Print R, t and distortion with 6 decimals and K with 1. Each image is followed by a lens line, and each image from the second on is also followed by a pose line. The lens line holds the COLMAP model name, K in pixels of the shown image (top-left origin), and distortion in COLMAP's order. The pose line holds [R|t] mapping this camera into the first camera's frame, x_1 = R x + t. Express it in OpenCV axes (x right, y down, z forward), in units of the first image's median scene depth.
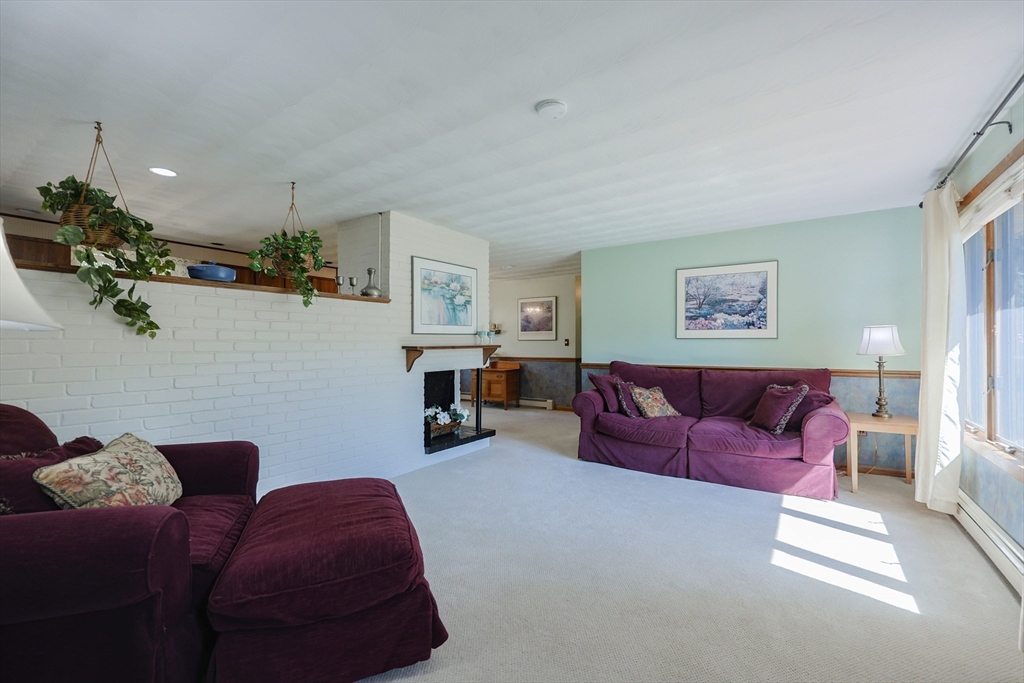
lens RADIAL K [[438.6, 0, 517.9], [0, 438.6, 341.8], [0, 0, 1]] dist [-0.000967, 0.000047]
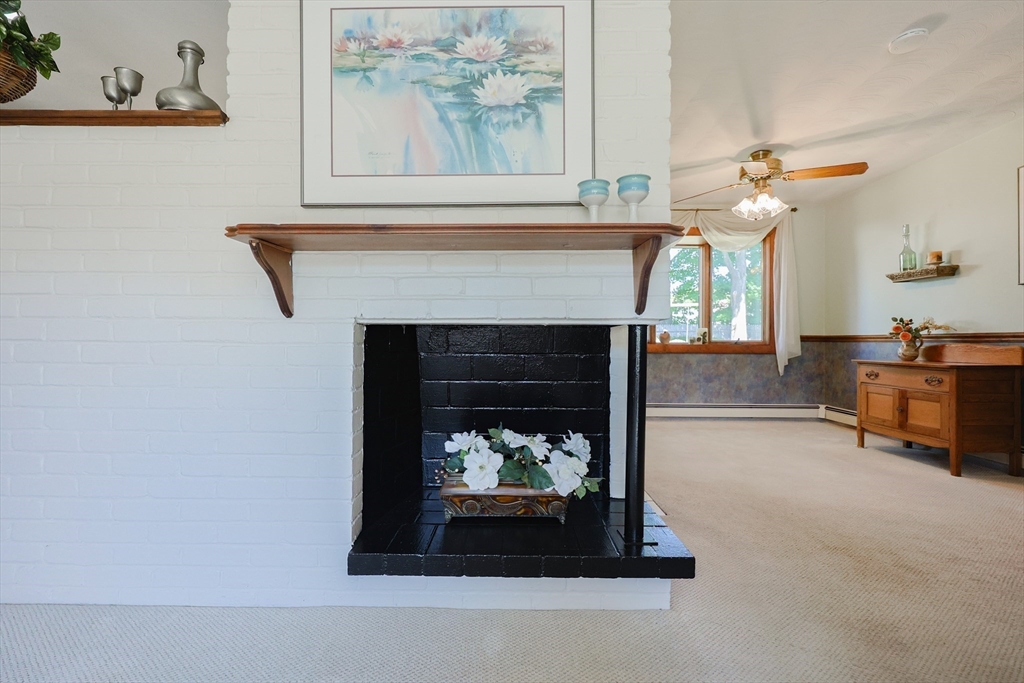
lens RADIAL K [[442.0, 0, 509.0], [0, 442.0, 340.0], [0, 0, 1]] dist [0.000666, -0.000254]
pose [[0.557547, -0.000239, -0.830146, 0.070062], [-0.001621, 0.999998, -0.001377, 0.044284], [0.830144, 0.002113, 0.557545, 0.486049]]
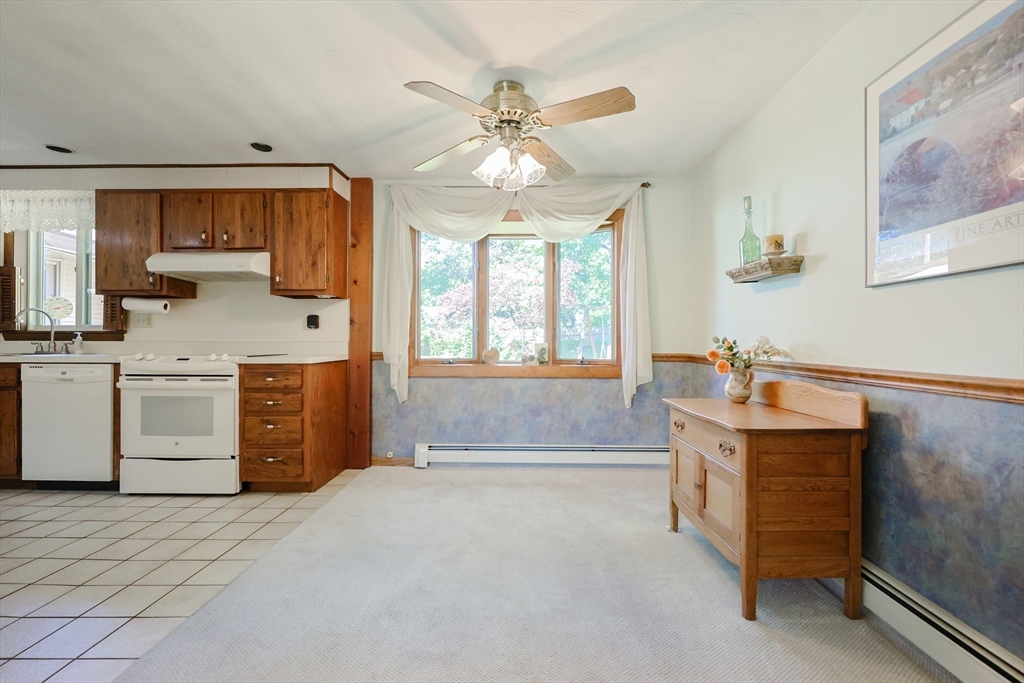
lens RADIAL K [[439.6, 0, 513.4], [0, 439.6, 342.7], [0, 0, 1]] dist [-0.000599, -0.000057]
pose [[0.544779, 0.004285, -0.838569, 0.087551], [0.000920, 0.999983, 0.005707, 0.022357], [0.838579, -0.003880, 0.544766, 0.787594]]
